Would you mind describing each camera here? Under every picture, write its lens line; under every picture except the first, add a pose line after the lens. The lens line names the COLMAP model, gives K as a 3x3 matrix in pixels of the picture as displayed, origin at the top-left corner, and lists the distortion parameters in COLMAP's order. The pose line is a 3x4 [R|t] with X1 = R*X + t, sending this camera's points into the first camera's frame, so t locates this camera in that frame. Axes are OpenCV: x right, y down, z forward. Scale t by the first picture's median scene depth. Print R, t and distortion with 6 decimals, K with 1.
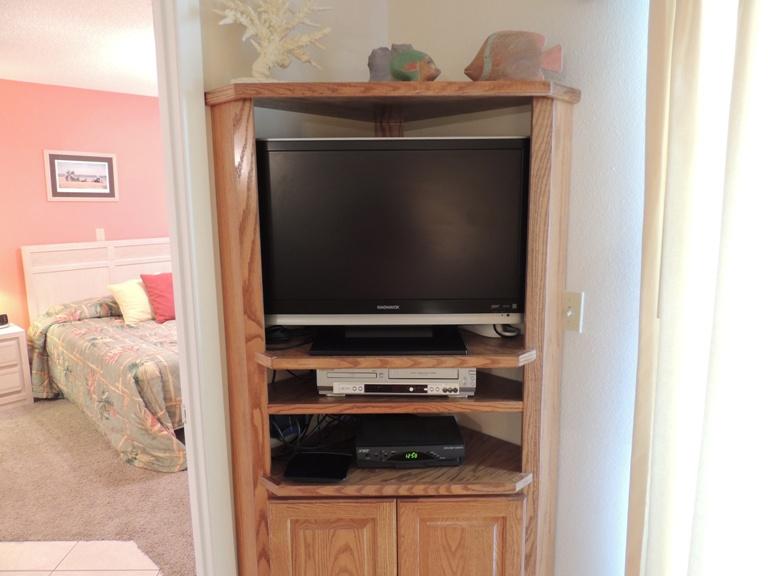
lens RADIAL K [[545.8, 0, 387.0], [0, 545.8, 287.0], [0, 0, 1]] dist [-0.021255, 0.006220]
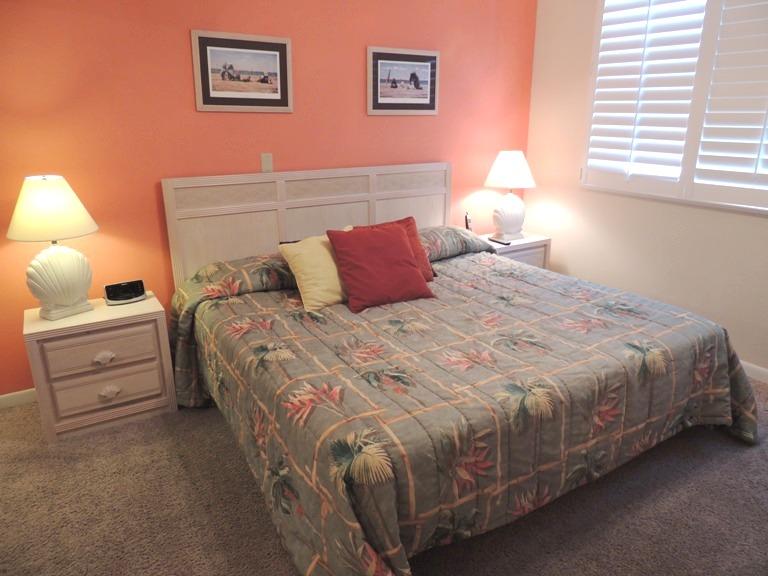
lens RADIAL K [[545.8, 0, 387.0], [0, 545.8, 287.0], [0, 0, 1]] dist [-0.021255, 0.006220]
pose [[0.969390, 0.083994, -0.230713, -0.366650], [-0.050218, 0.987628, 0.148557, -0.089205], [0.240336, -0.132424, 0.961614, 0.620460]]
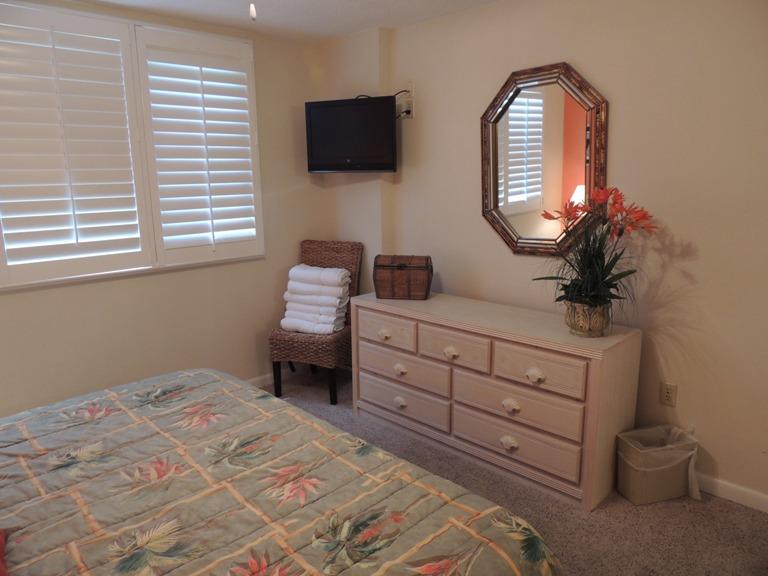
lens RADIAL K [[545.8, 0, 387.0], [0, 545.8, 287.0], [0, 0, 1]] dist [-0.021255, 0.006220]
pose [[0.038765, -0.186377, 0.981713, -0.999034], [0.185018, 0.966803, 0.176241, -0.183043], [-0.981970, 0.174803, 0.071961, 1.201031]]
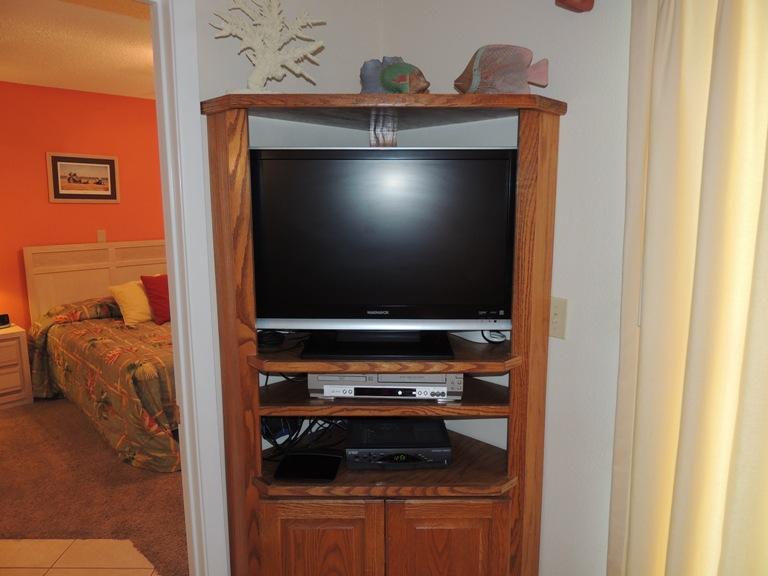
lens RADIAL K [[545.8, 0, 387.0], [0, 545.8, 287.0], [0, 0, 1]] dist [-0.021255, 0.006220]
pose [[0.999958, 0.008593, -0.003221, 0.011935], [-0.008607, 0.999954, -0.004315, -0.003525], [0.003183, 0.004342, 0.999986, -0.013042]]
